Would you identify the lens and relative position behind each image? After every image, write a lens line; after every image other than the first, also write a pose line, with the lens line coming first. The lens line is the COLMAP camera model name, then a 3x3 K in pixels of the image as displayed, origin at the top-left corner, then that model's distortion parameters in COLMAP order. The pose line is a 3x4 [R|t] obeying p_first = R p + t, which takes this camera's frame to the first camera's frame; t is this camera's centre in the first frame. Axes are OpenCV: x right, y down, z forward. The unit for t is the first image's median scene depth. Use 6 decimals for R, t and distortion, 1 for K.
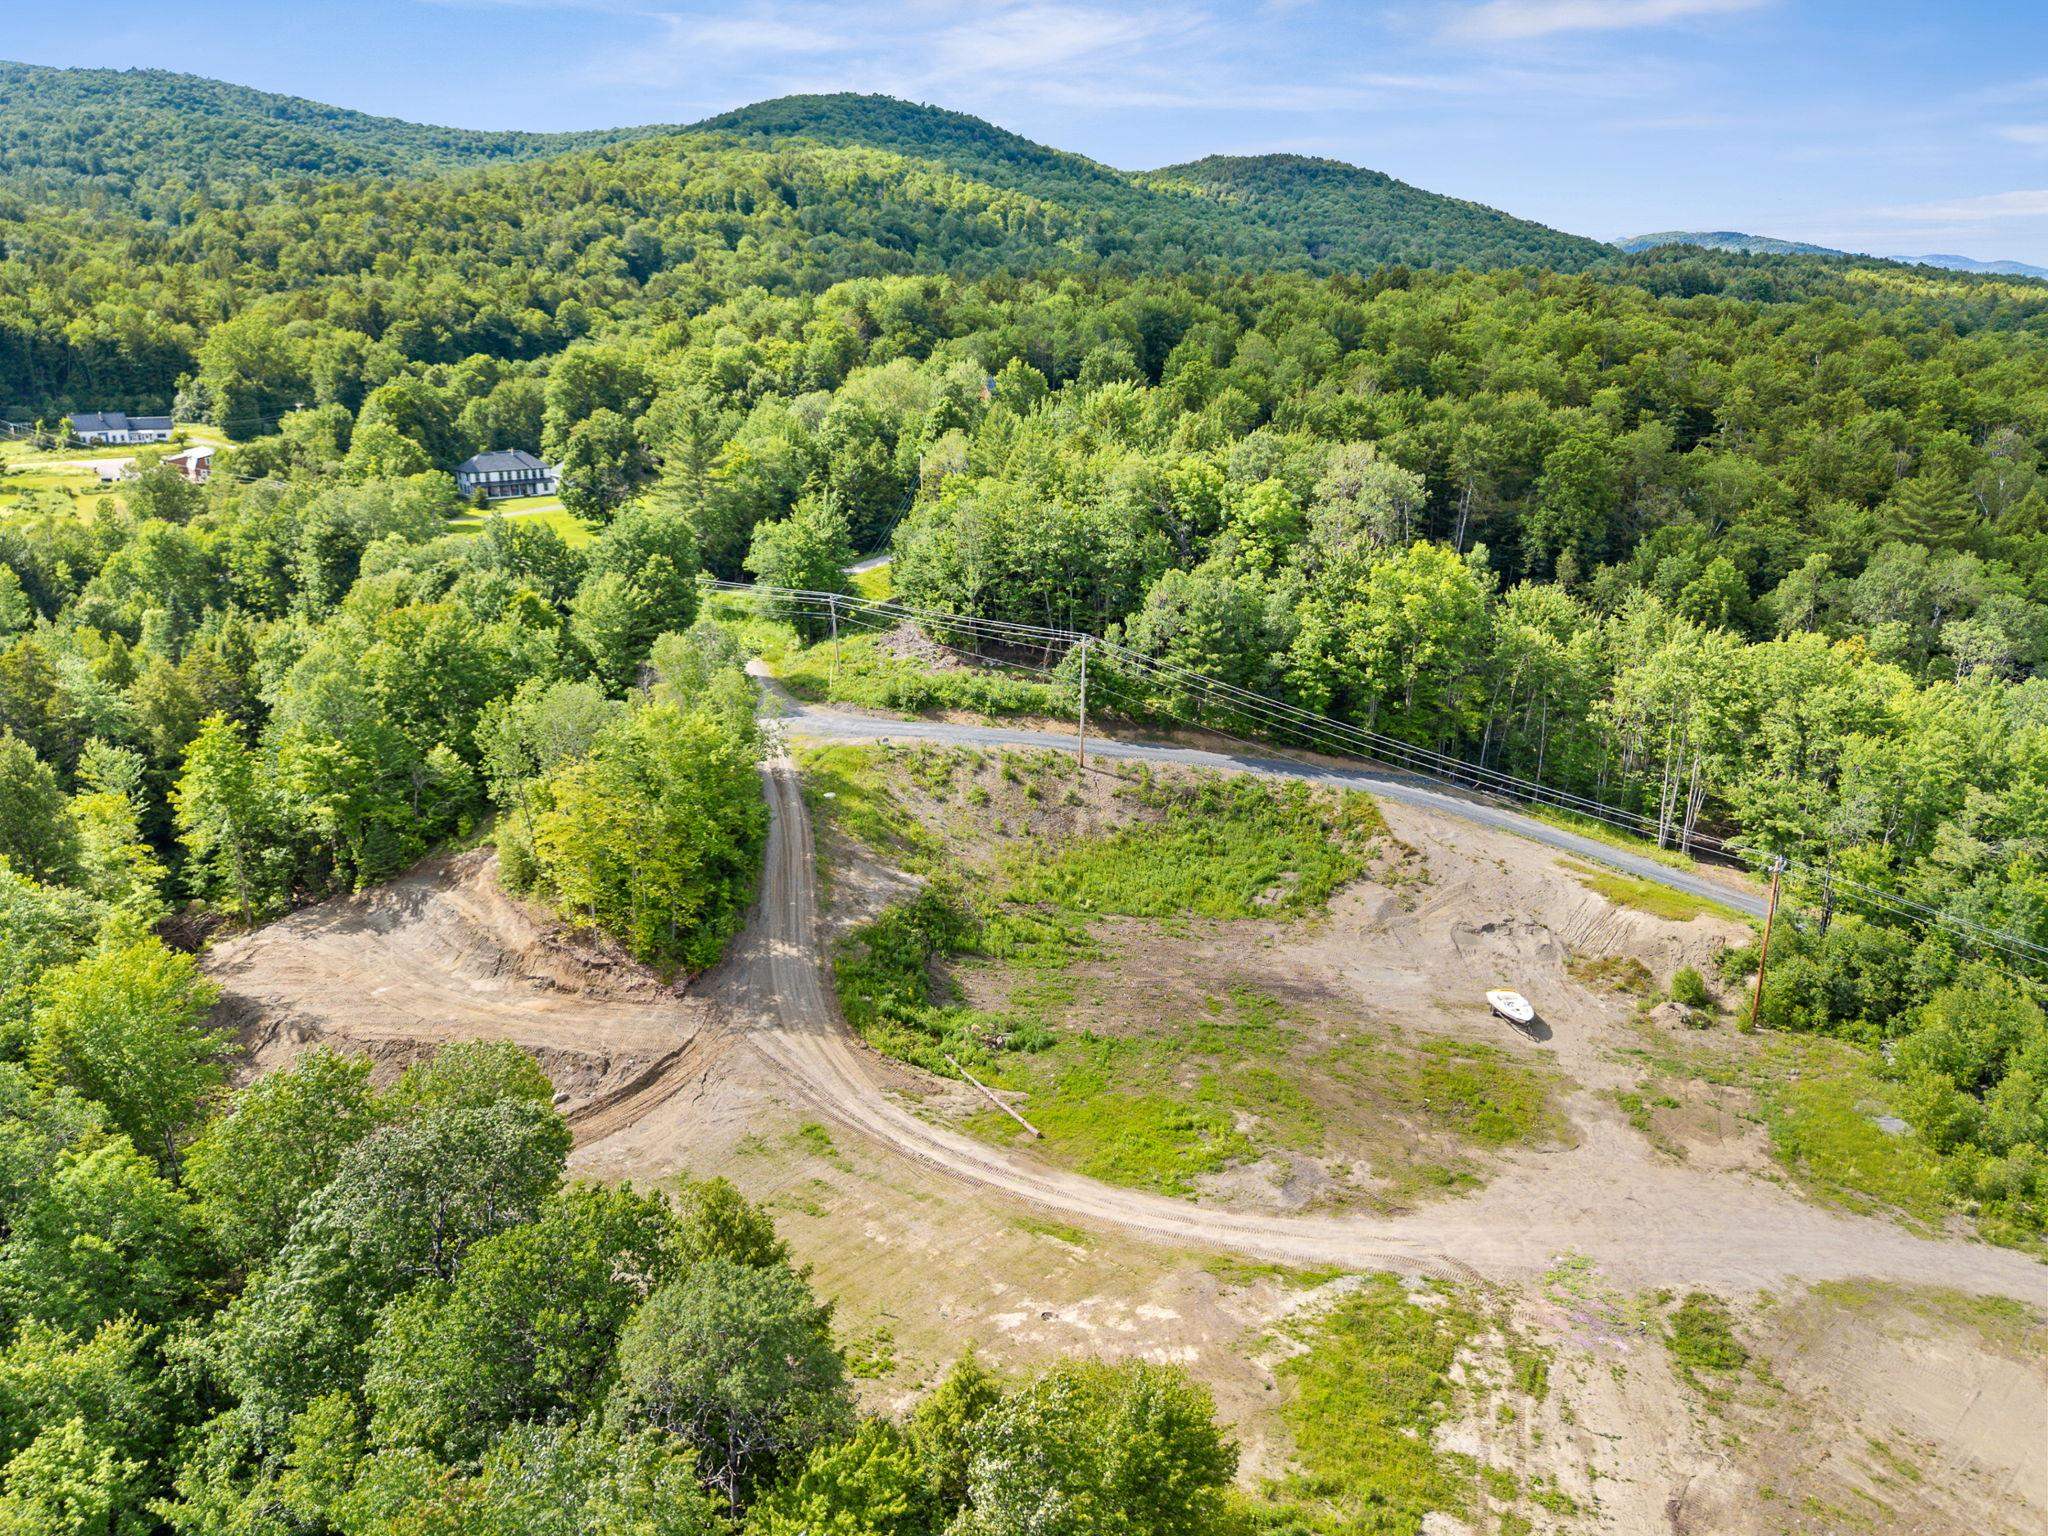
lens RADIAL K [[1494.3, 0, 1024.0], [0, 1494.3, 768.0], [0, 0, 1]] dist [0.067520, -0.073096]
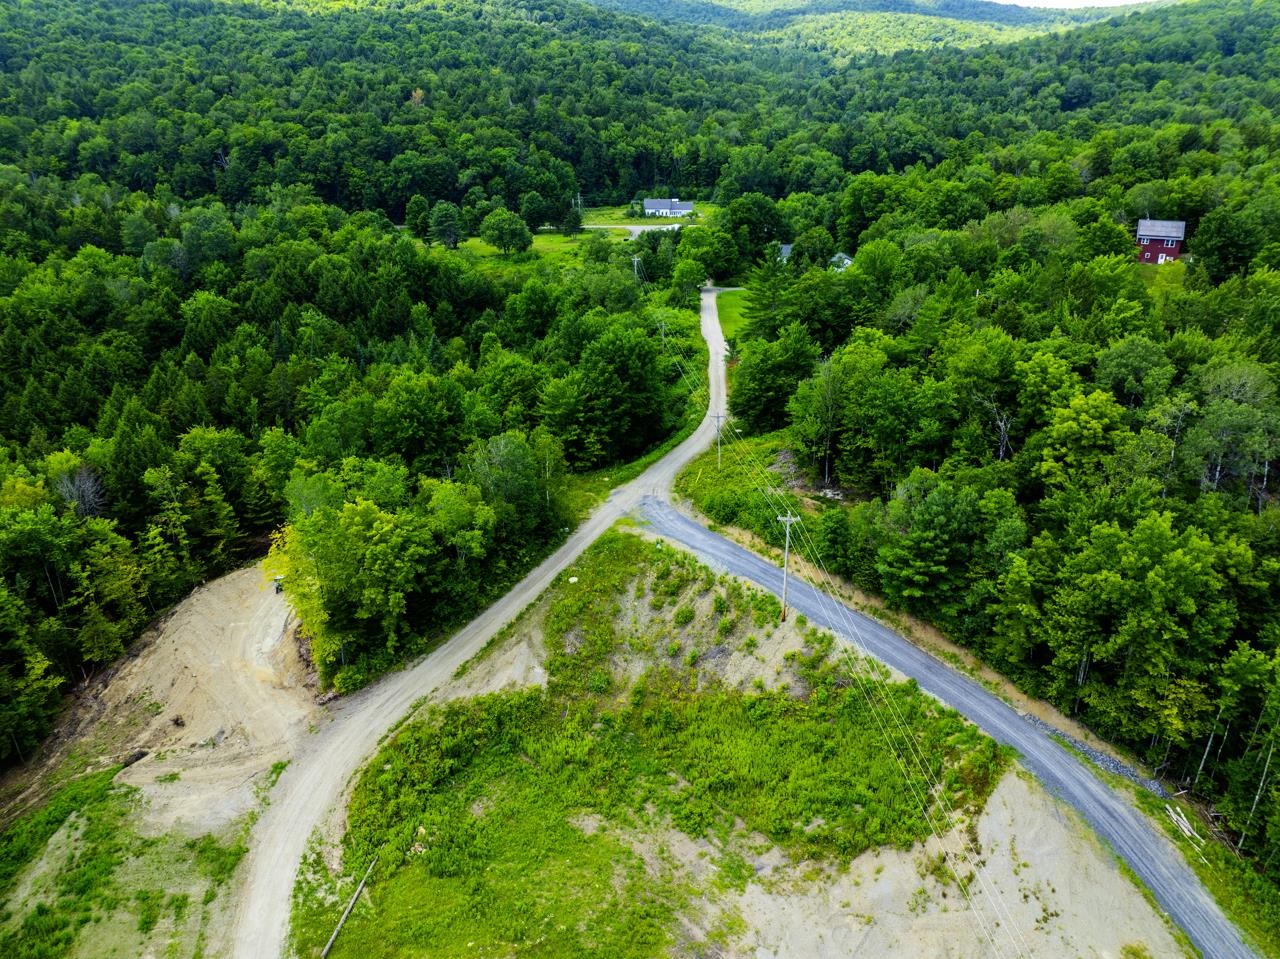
lens RADIAL K [[890.9, 0, 640.0], [0, 890.9, 479.5], [0, 0, 1]] dist [-0.059569, 0.029907]
pose [[0.720142, 0.259602, -0.643430, 0.361780], [-0.196098, 0.965709, 0.170152, -0.193834], [0.665538, 0.003642, 0.746355, 0.425474]]
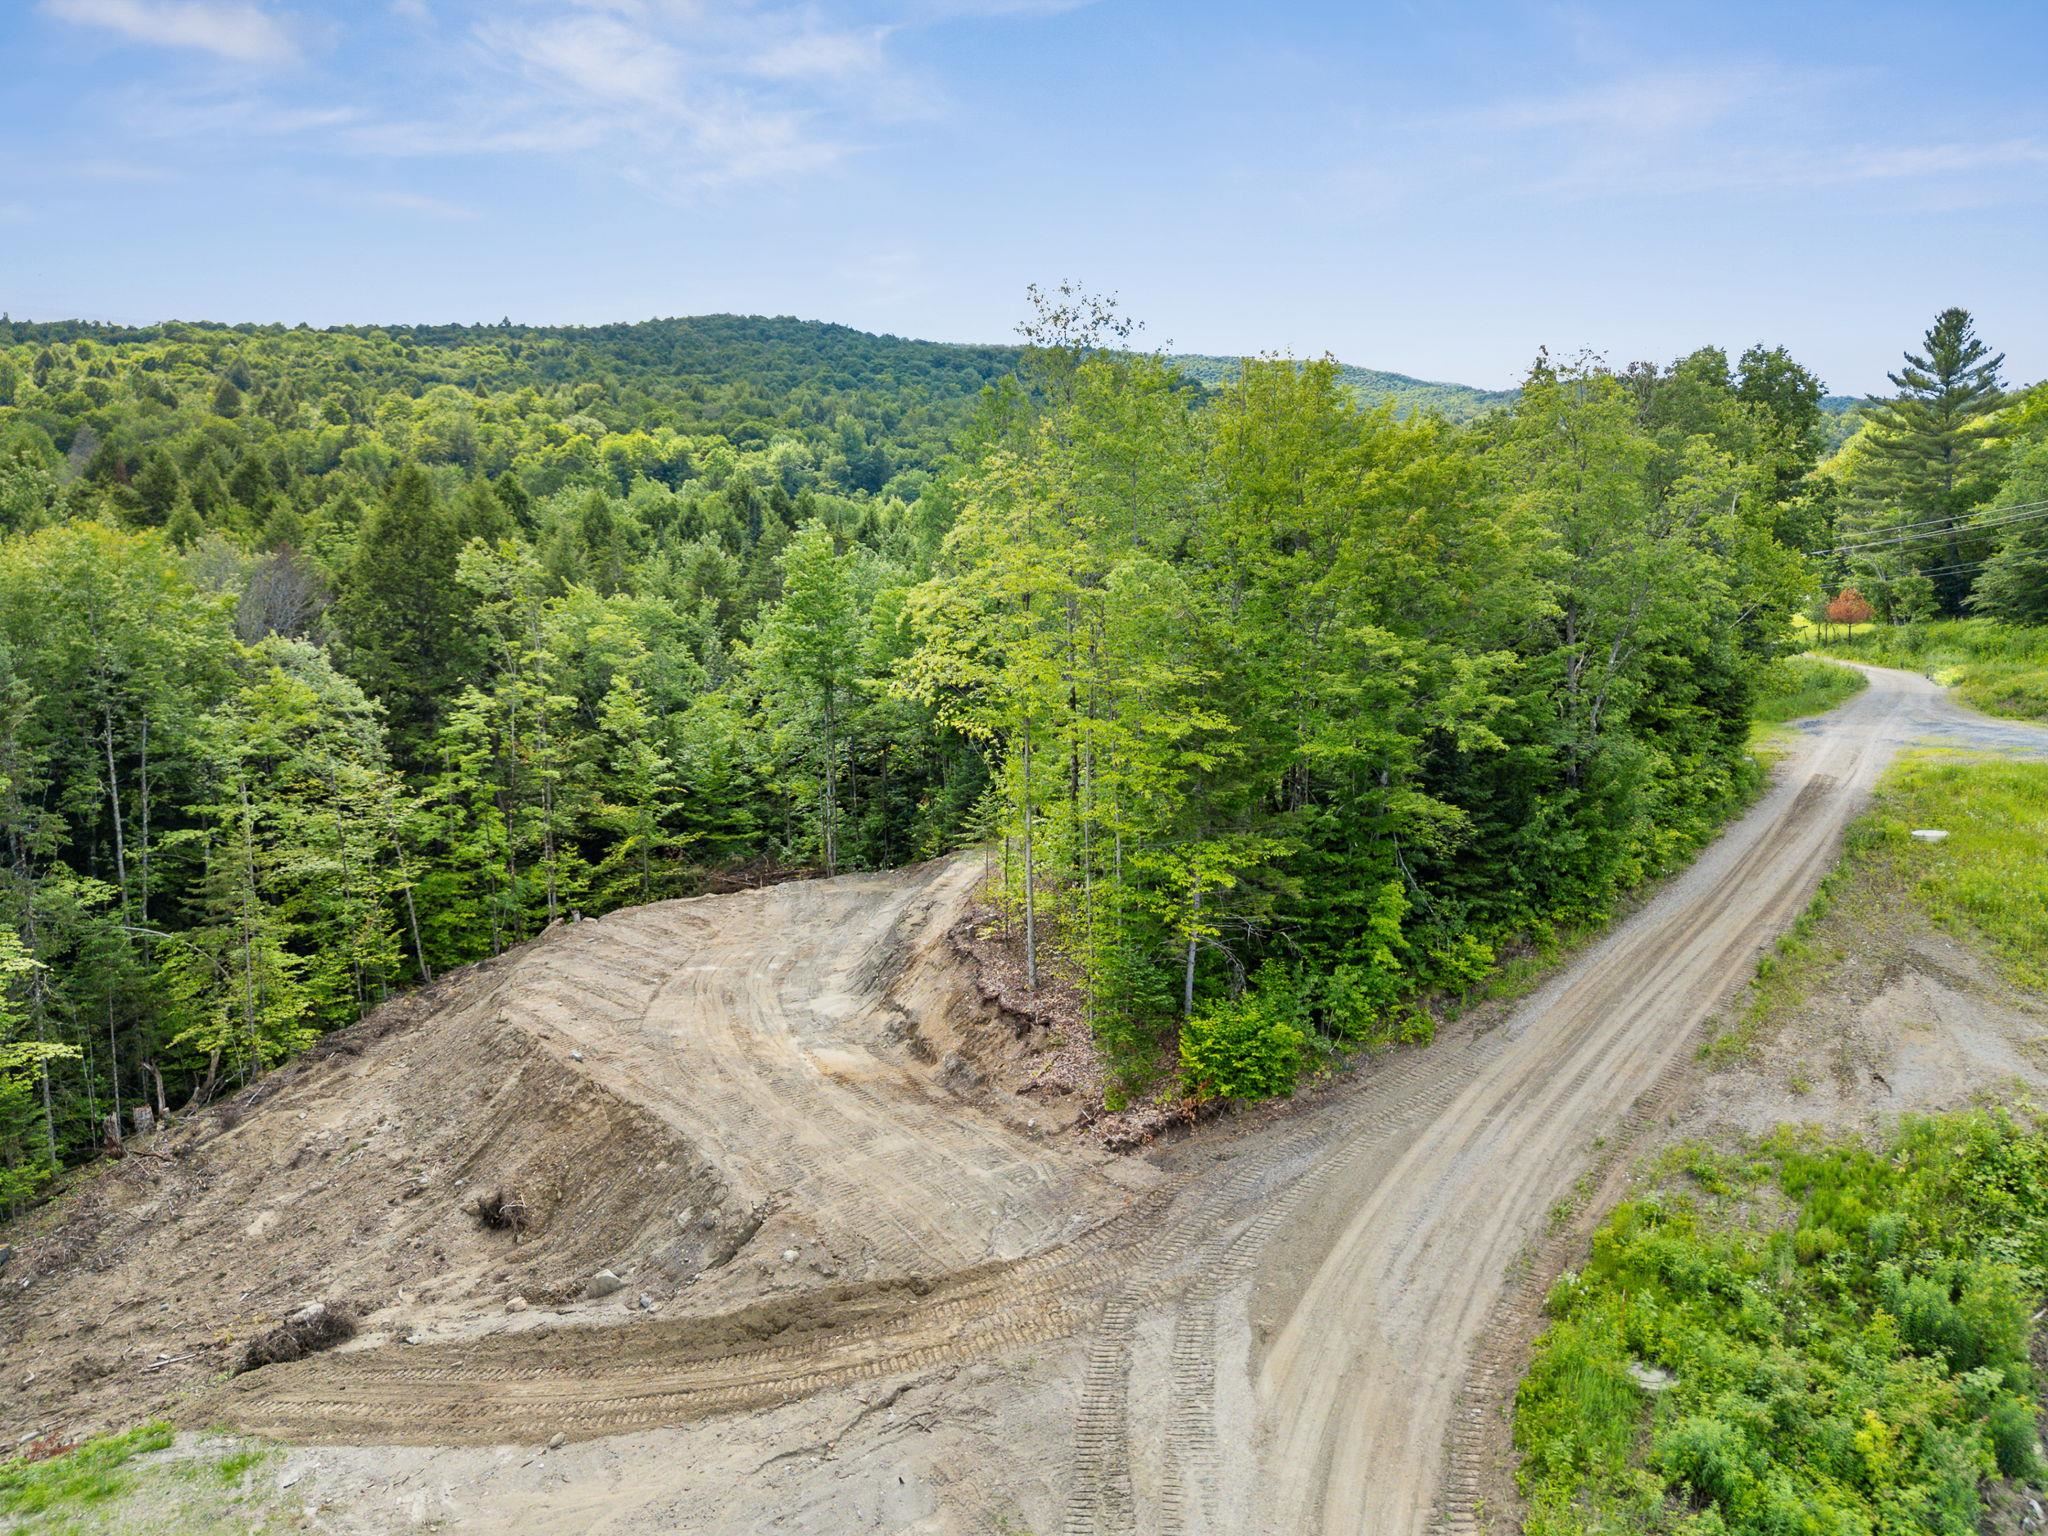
lens RADIAL K [[1494.3, 0, 1024.0], [0, 1494.3, 768.0], [0, 0, 1]] dist [0.067520, -0.073096]
pose [[0.641412, 0.078004, -0.763221, 0.008729], [-0.219326, 0.971943, -0.084986, 0.076648], [0.735178, 0.221905, 0.640524, 0.559684]]
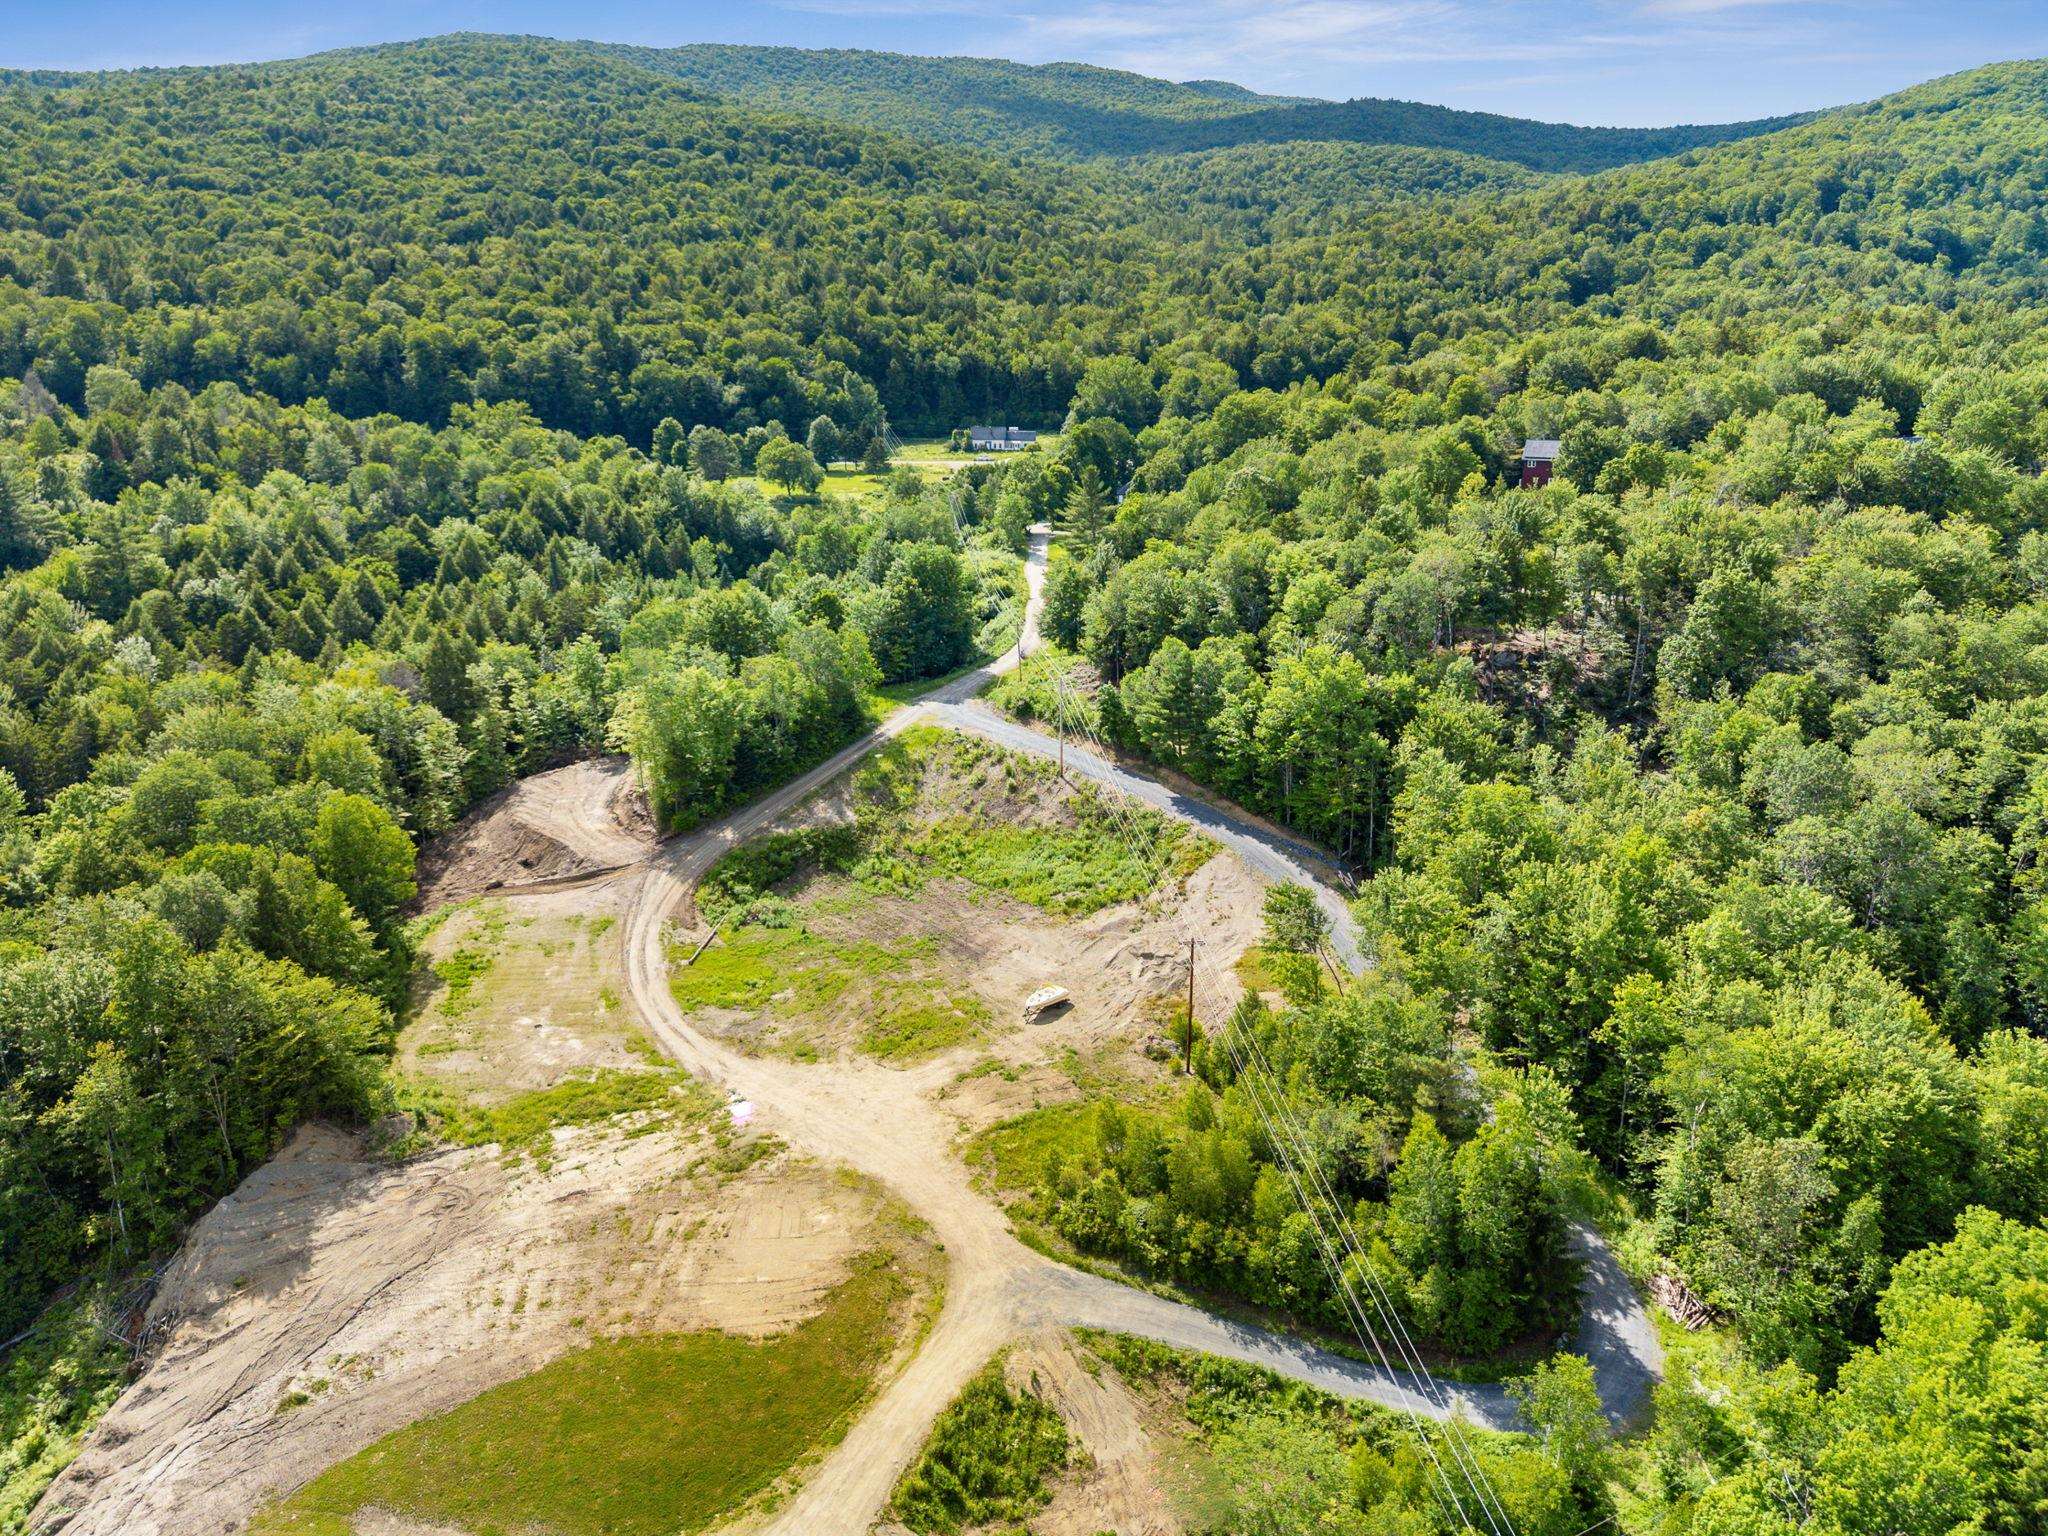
lens RADIAL K [[1494.3, 0, 1024.0], [0, 1494.3, 768.0], [0, 0, 1]] dist [0.067520, -0.073096]
pose [[0.737433, 0.199083, -0.645414, 0.838033], [-0.193588, 0.977782, 0.080416, -0.104576], [0.647083, 0.065643, 0.759588, -0.000412]]
